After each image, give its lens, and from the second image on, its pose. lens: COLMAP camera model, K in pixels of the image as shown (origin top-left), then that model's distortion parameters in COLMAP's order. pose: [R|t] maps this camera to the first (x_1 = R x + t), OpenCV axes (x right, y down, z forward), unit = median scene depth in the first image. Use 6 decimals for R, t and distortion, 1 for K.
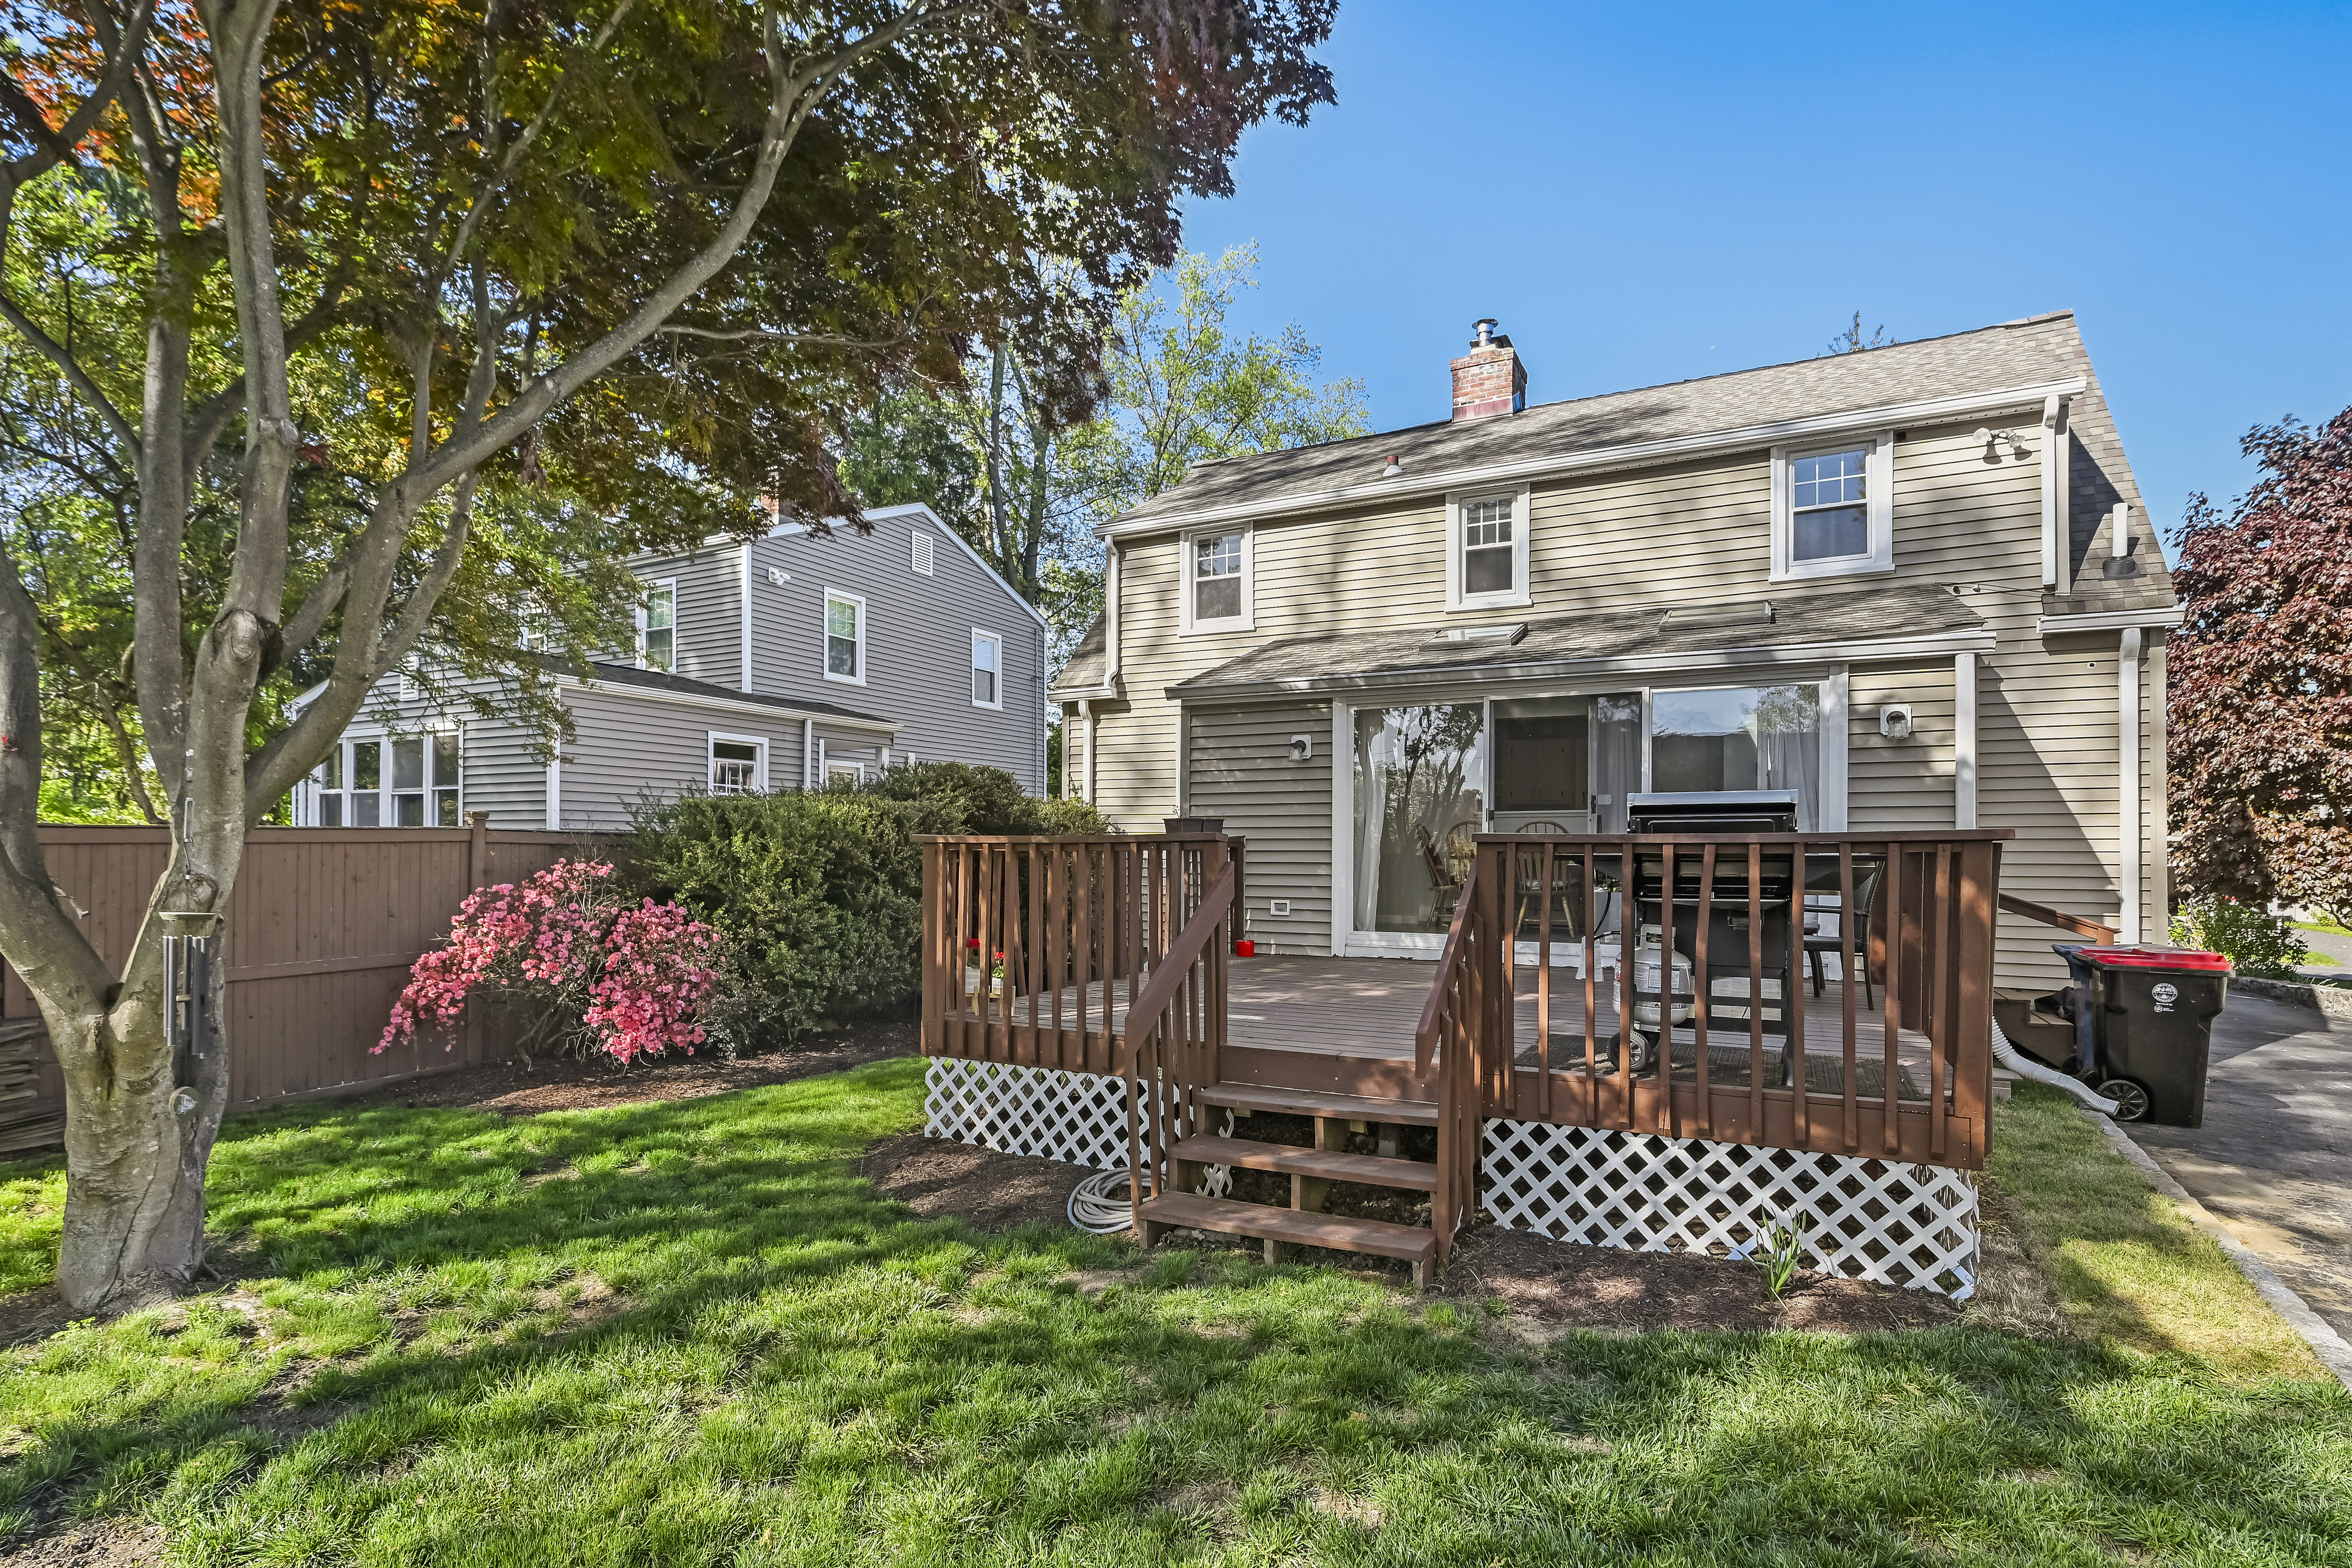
lens RADIAL K [[1165.9, 0, 1162.0], [0, 1165.9, 867.1], [0, 0, 1]] dist [-0.003491, 0.002039]
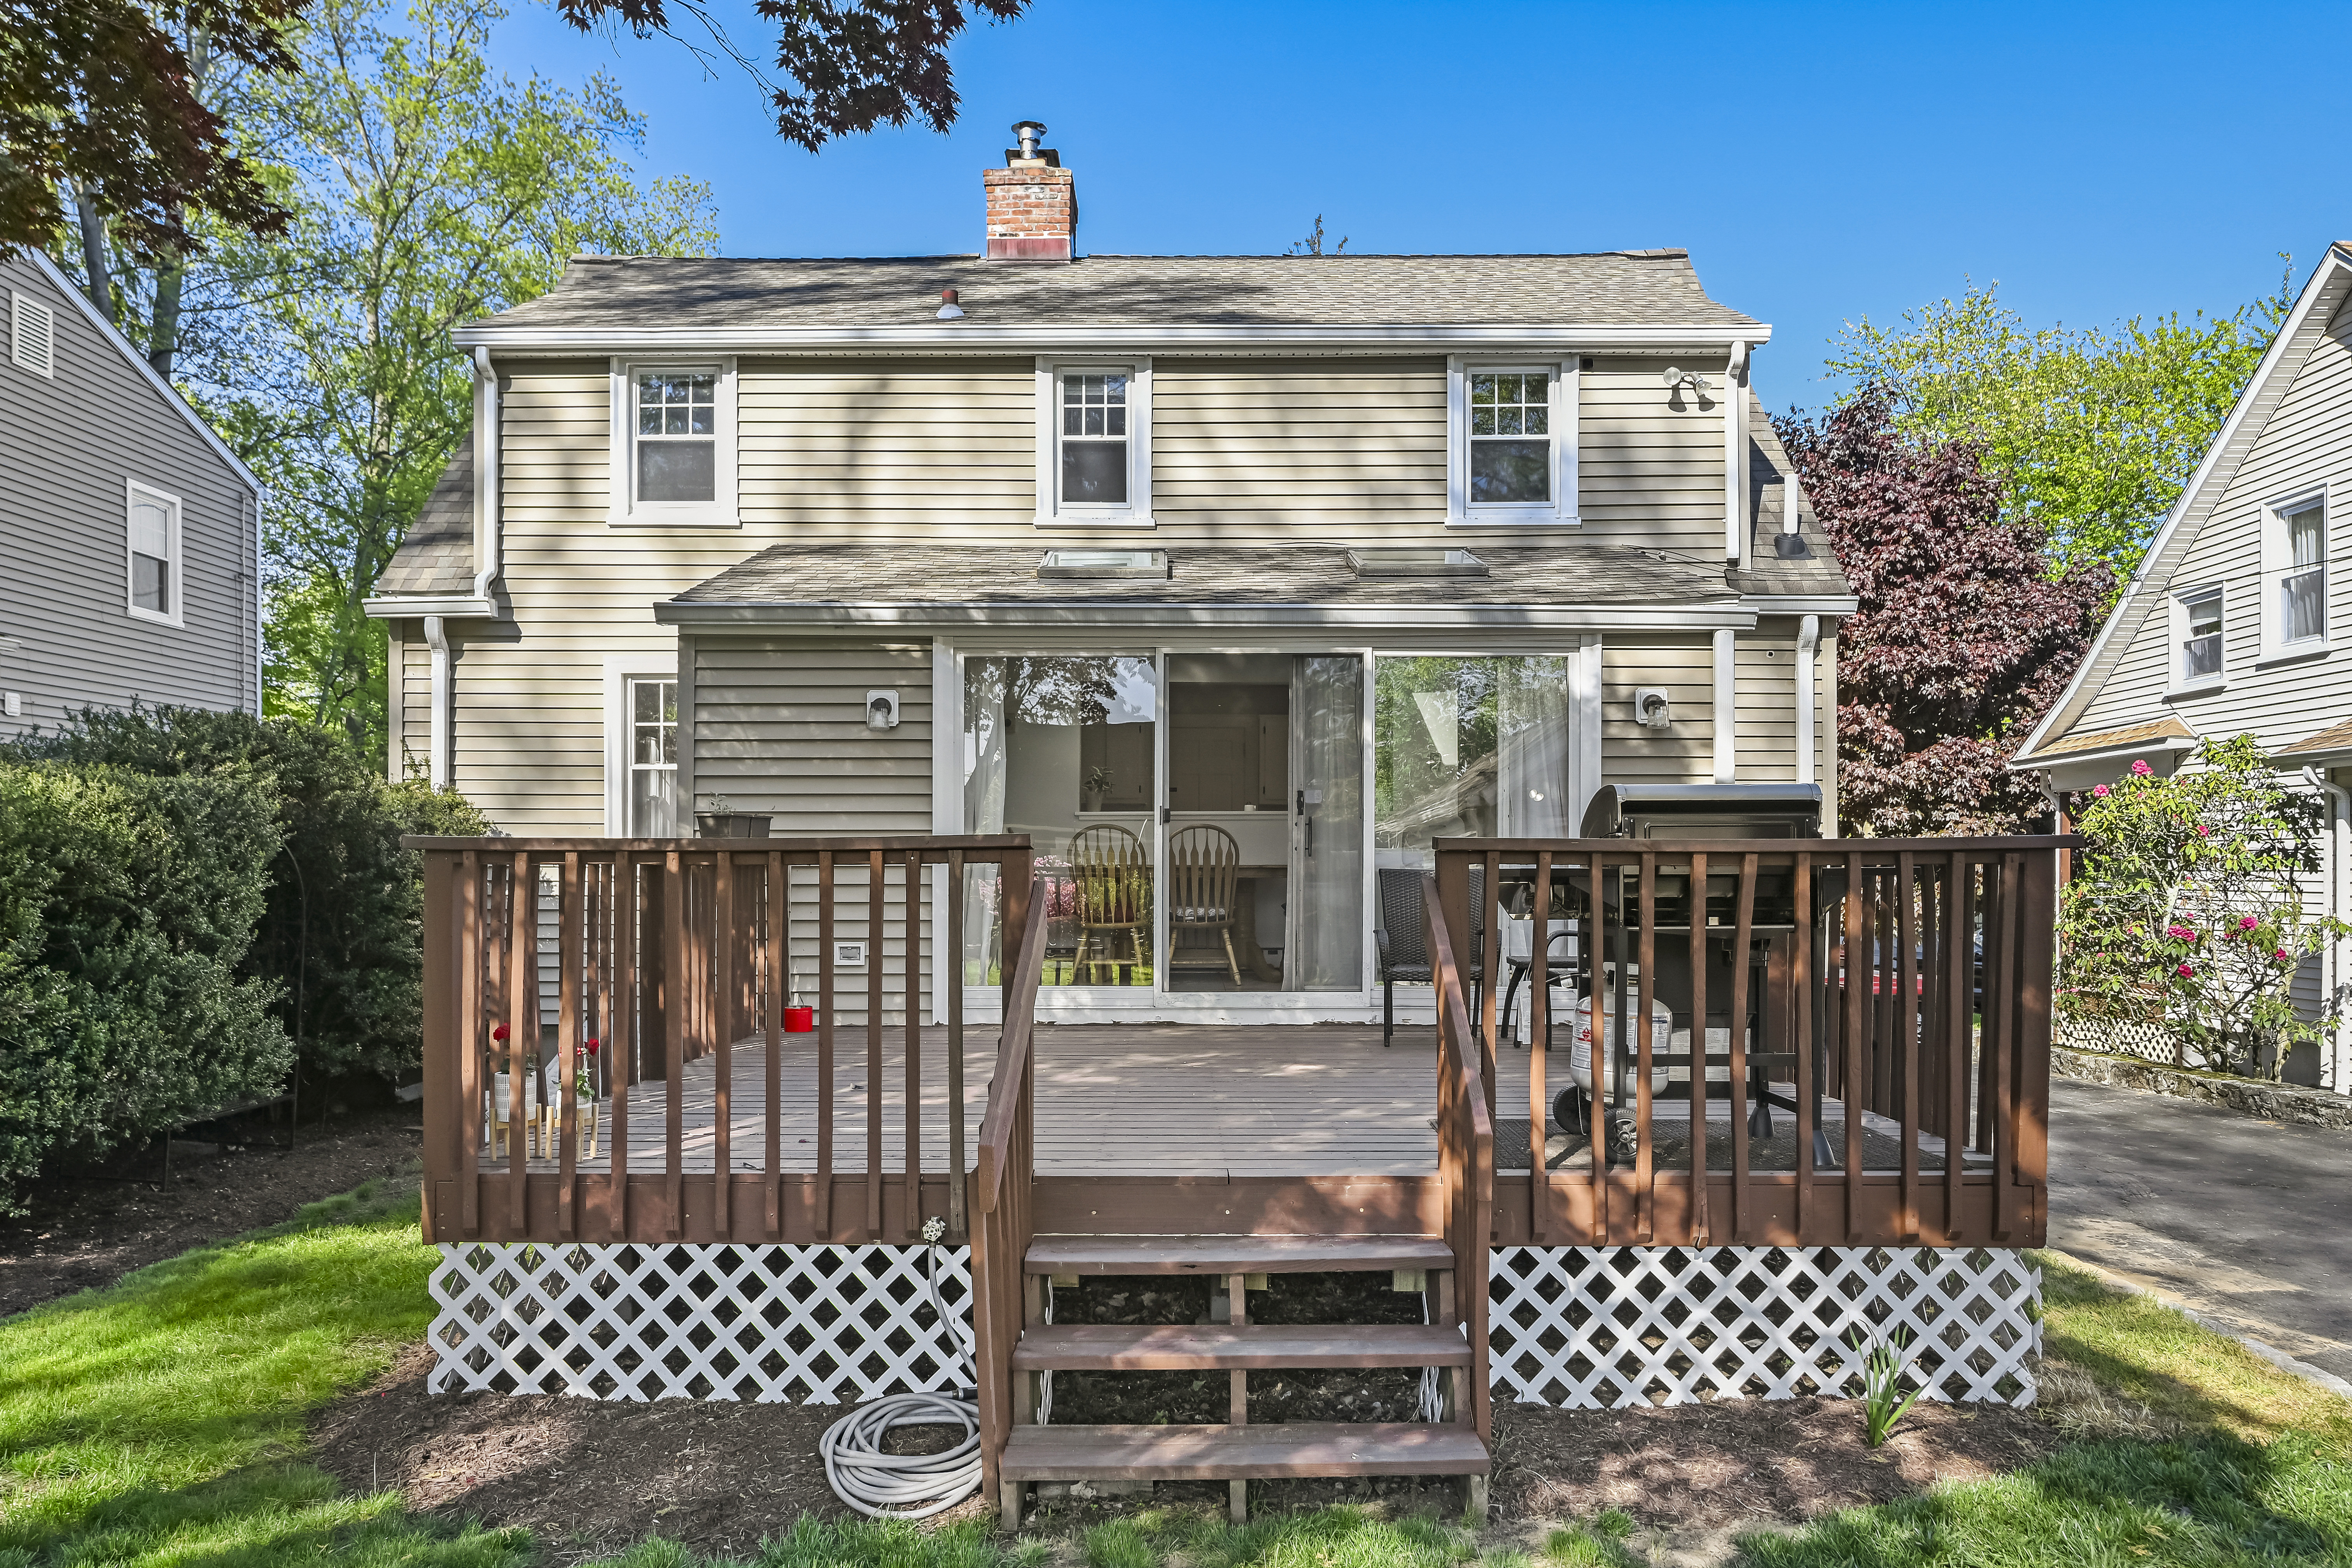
lens RADIAL K [[1644.5, 0, 1201.9], [0, 1644.5, 885.2], [0, 0, 1]] dist [-0.002840, 0.004354]
pose [[0.885514, -0.006279, 0.464570, -0.163217], [0.008697, 0.999957, -0.003063, 0.000486], [-0.464531, 0.006753, 0.885531, 0.106418]]
